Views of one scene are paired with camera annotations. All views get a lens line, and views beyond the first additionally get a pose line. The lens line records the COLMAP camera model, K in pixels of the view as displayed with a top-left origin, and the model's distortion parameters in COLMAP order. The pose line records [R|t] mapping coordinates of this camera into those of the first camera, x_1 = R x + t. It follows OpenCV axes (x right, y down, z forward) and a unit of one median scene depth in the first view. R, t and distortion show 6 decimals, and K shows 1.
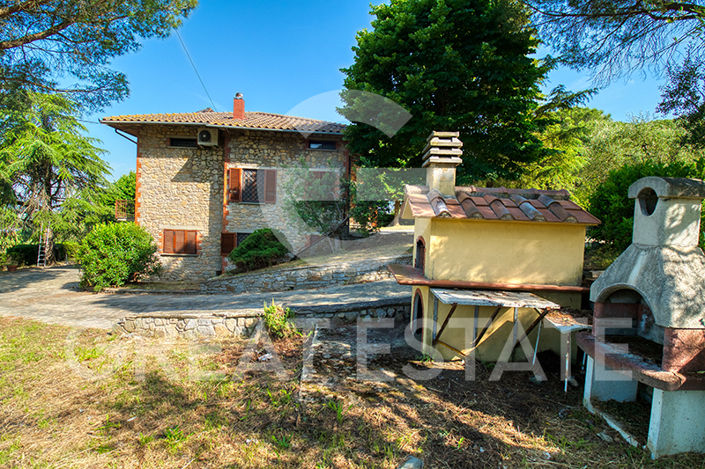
lens RADIAL K [[353.7, 0, 353.2], [0, 353.7, 236.5], [0, 0, 1]] dist [-0.021933, -0.004308]
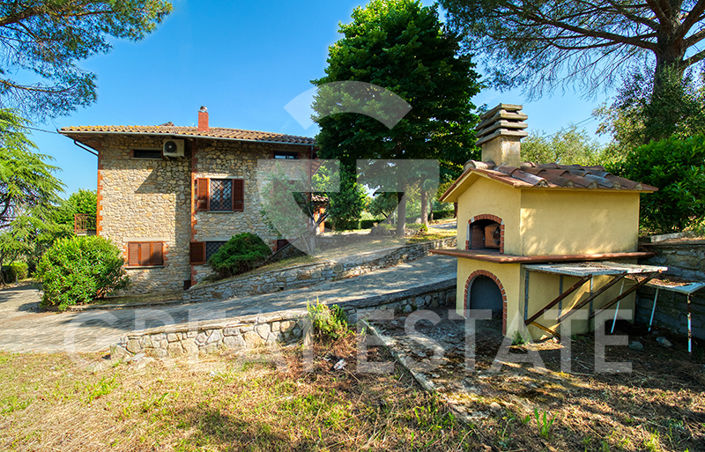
lens RADIAL K [[305.0, 0, 354.2], [0, 305.0, 230.3], [0, 0, 1]] dist [-0.045053, 0.000487]
pose [[0.980354, -0.055165, 0.189373, -0.123692], [0.061711, 0.997677, -0.028840, 0.016952], [-0.187342, 0.039960, 0.981482, 0.102060]]
